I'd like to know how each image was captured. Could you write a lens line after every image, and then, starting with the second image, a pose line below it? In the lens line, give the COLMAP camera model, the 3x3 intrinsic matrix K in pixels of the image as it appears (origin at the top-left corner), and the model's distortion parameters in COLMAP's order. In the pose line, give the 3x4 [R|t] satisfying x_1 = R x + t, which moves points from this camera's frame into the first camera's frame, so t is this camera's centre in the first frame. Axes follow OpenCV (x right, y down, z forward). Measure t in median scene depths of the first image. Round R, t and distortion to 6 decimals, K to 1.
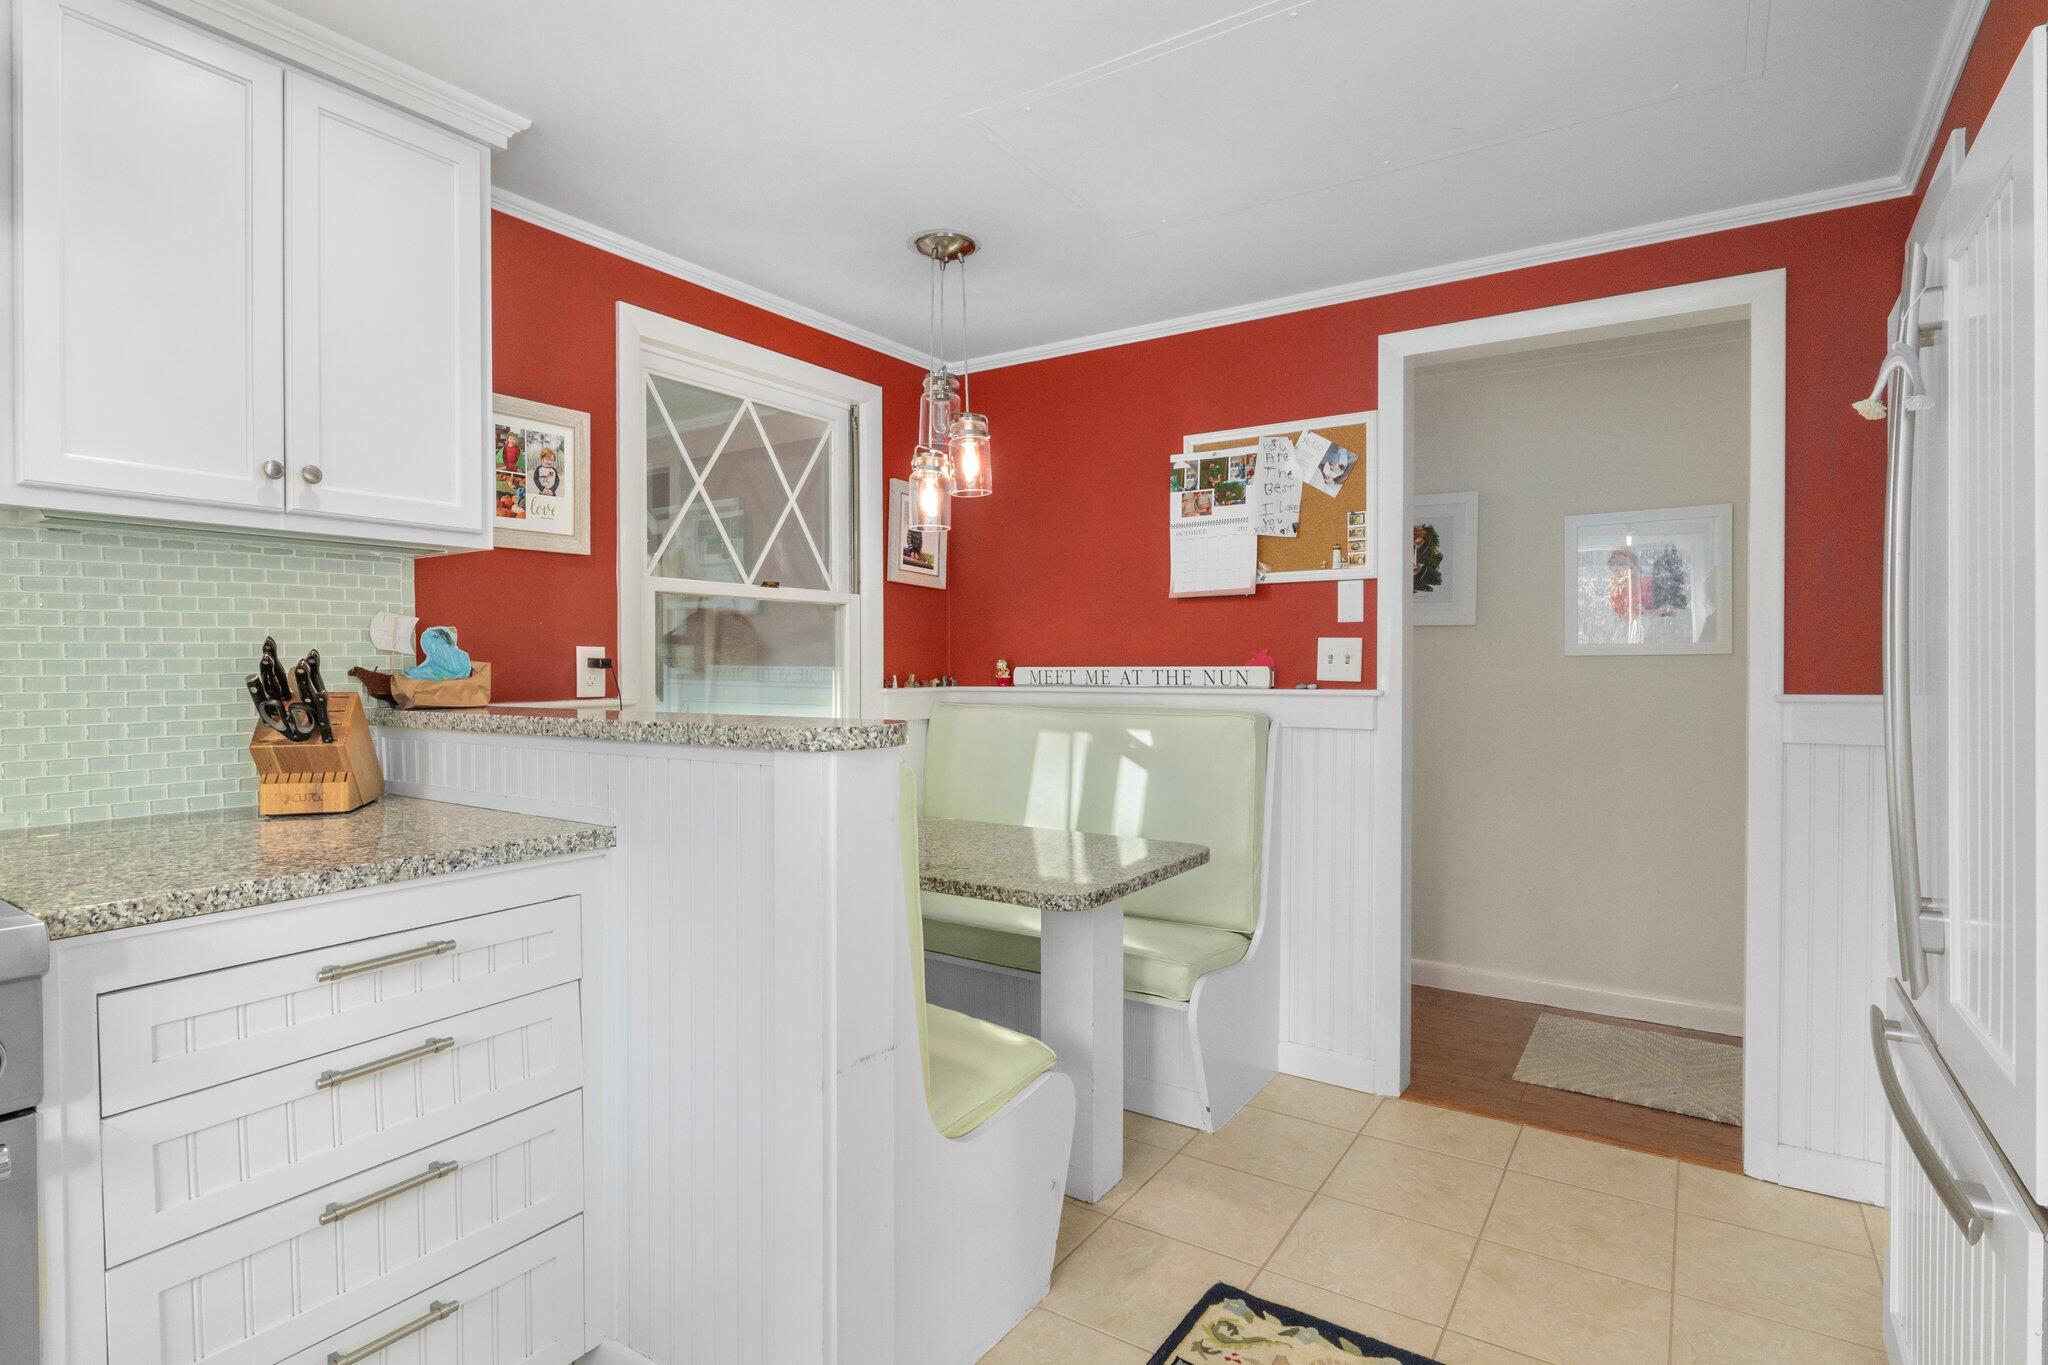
lens RADIAL K [[1020.1, 0, 1029.8], [0, 1020.1, 686.4], [0, 0, 1]] dist [-0.011019, -0.001362]
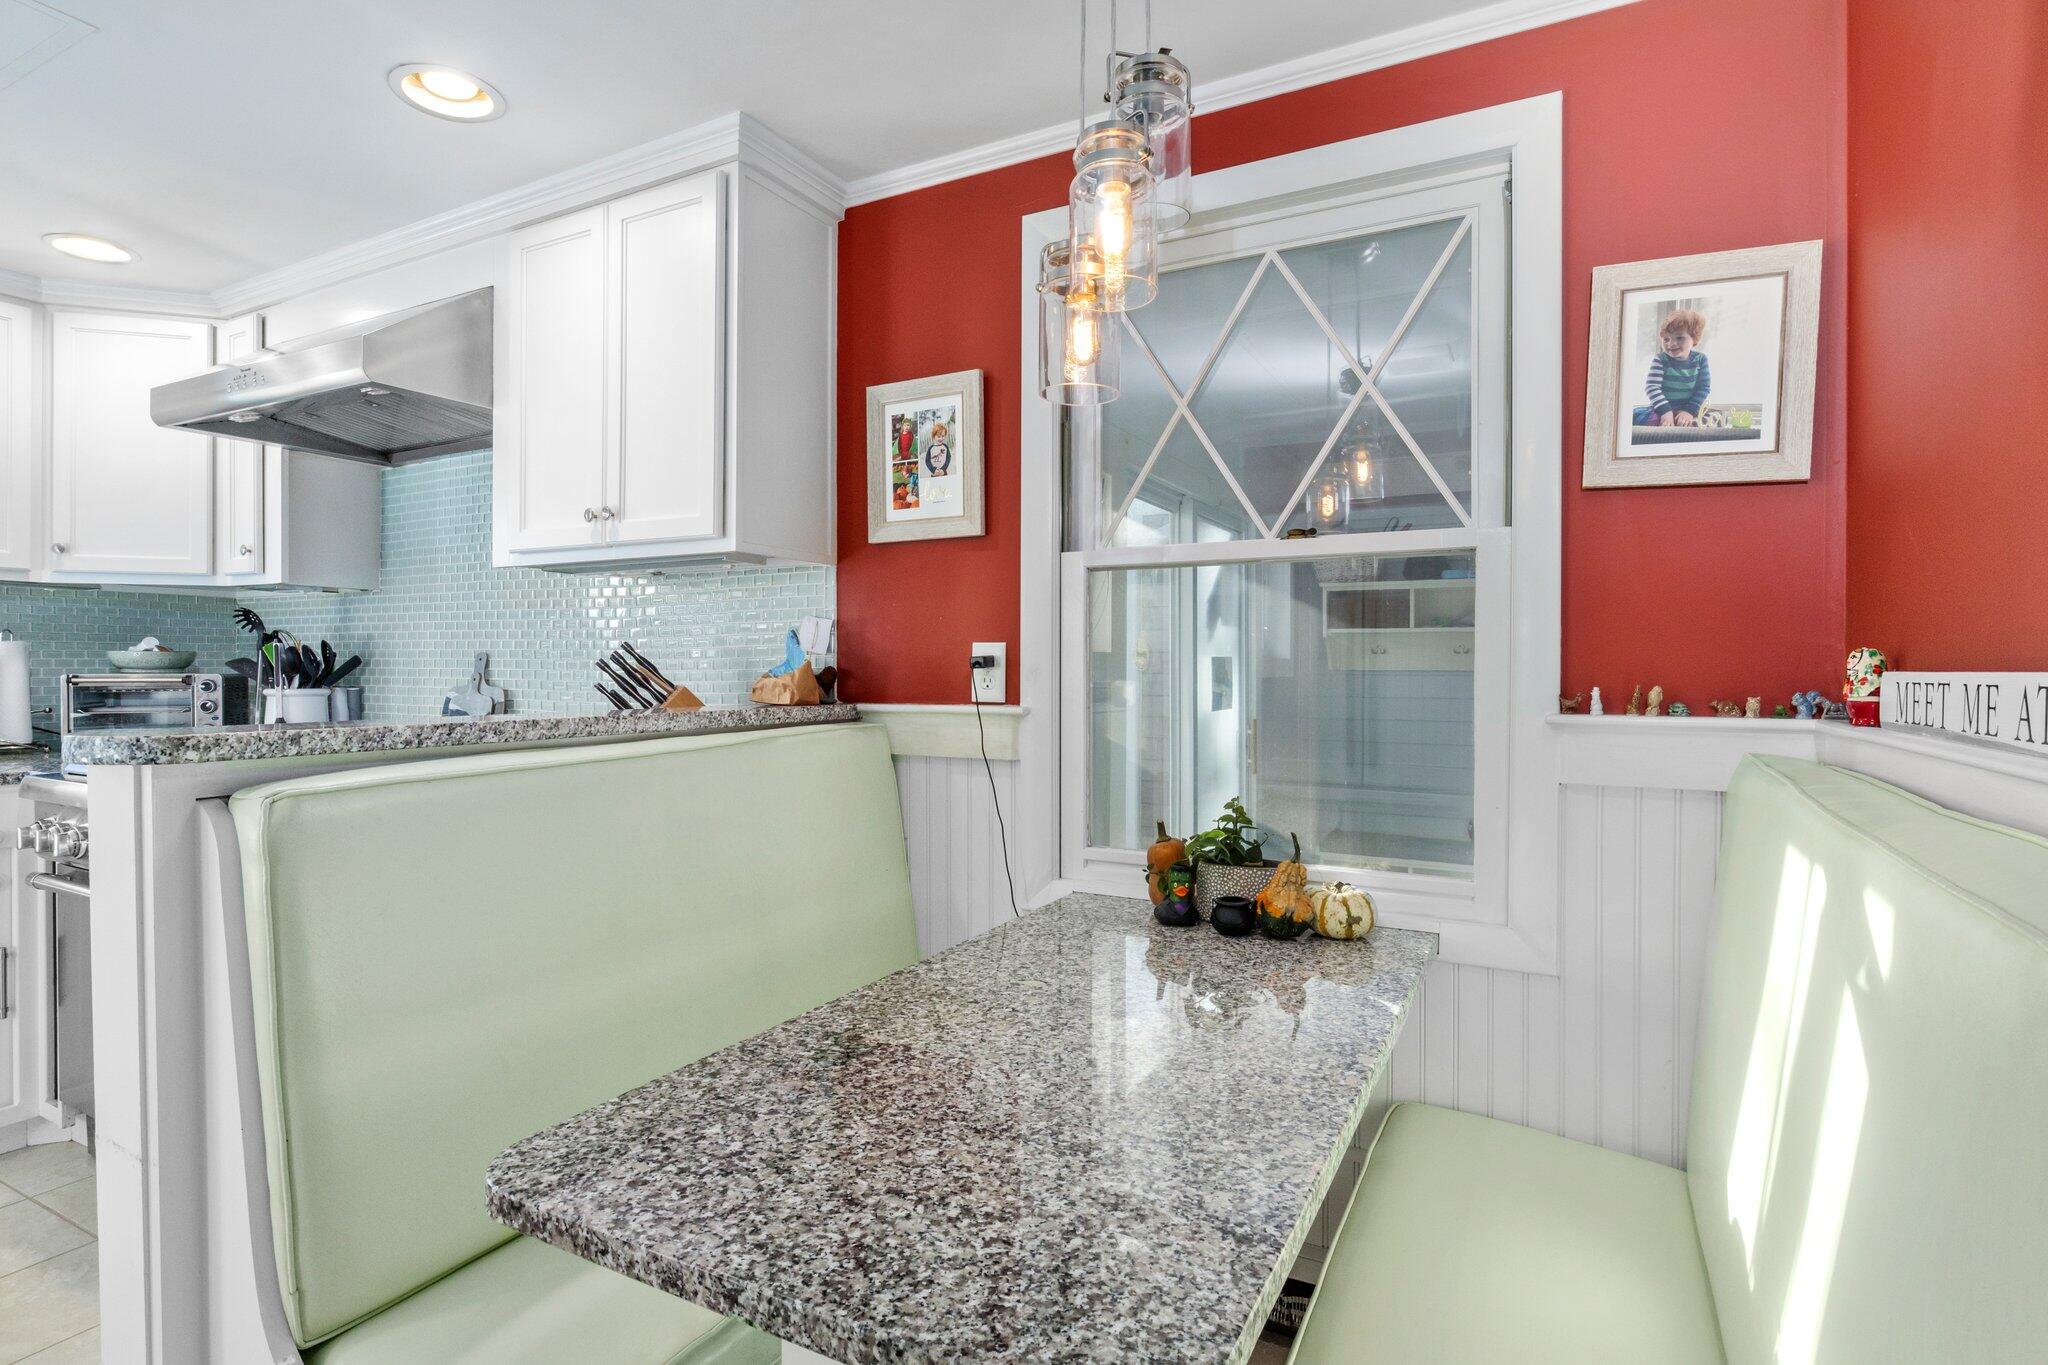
lens RADIAL K [[1020.1, 0, 1025.8], [0, 1020.1, 683.5], [0, 0, 1]] dist [-0.011019, -0.001362]
pose [[0.097340, 0.013626, -0.995158, 0.430562], [-0.025780, 0.999605, 0.011165, -0.015714], [0.994917, 0.024568, 0.097653, 0.978214]]
